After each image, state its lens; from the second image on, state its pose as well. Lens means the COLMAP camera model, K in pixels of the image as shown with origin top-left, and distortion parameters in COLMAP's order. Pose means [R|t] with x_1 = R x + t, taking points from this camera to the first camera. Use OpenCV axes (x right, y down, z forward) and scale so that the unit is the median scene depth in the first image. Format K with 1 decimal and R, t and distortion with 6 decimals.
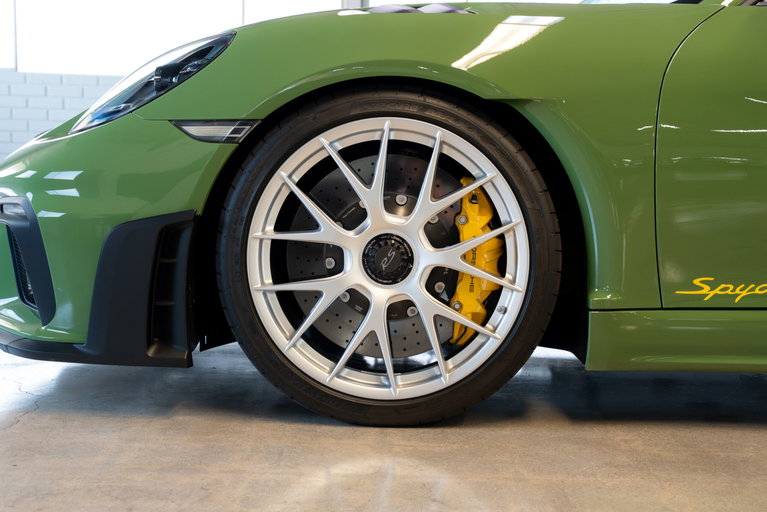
lens RADIAL K [[1240.3, 0, 403.9], [0, 1240.3, 242.4], [0, 0, 1]] dist [0.058378, 0.000000]
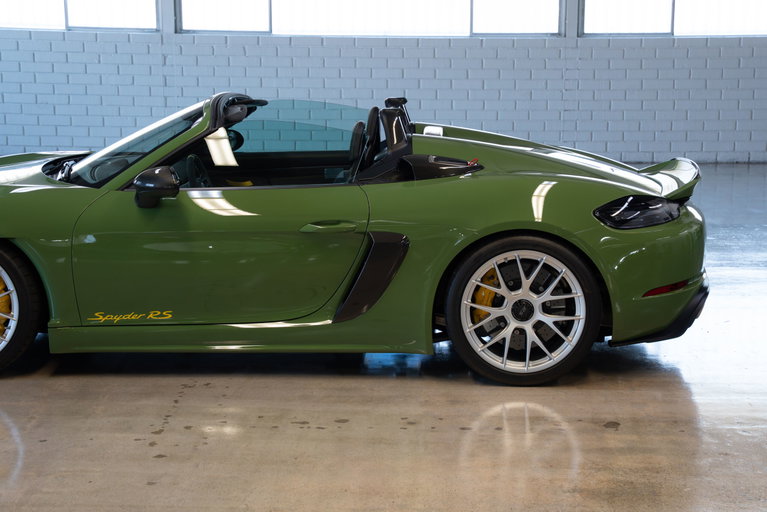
lens RADIAL K [[1503.7, 0, 406.6], [0, 1503.7, 268.2], [0, 0, 1]] dist [0.290252, 0.000000]
pose [[0.999907, -0.012292, -0.005877, 0.819730], [0.012919, 0.992418, 0.122231, -0.384958], [0.004330, -0.122295, 0.992484, -1.749210]]
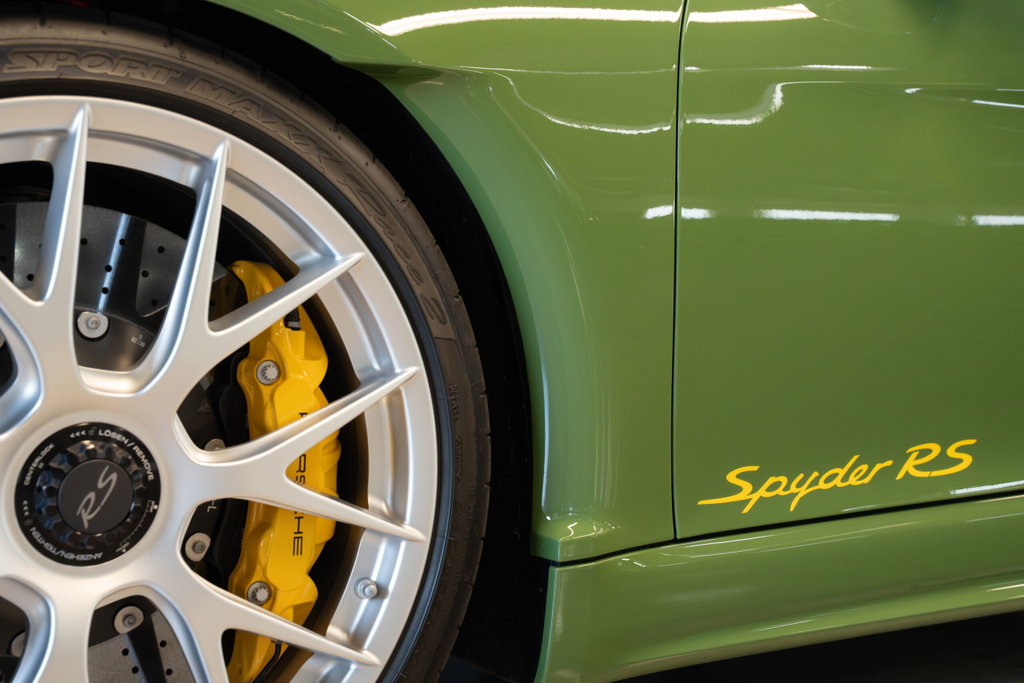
lens RADIAL K [[1534.4, 0, 514.4], [0, 1534.4, 347.4], [0, 0, 1]] dist [0.146118, 0.000000]
pose [[0.835017, -0.044944, 0.548386, -0.154724], [0.021855, 0.998581, 0.048562, -0.048102], [-0.549790, -0.028565, 0.834814, 0.555170]]
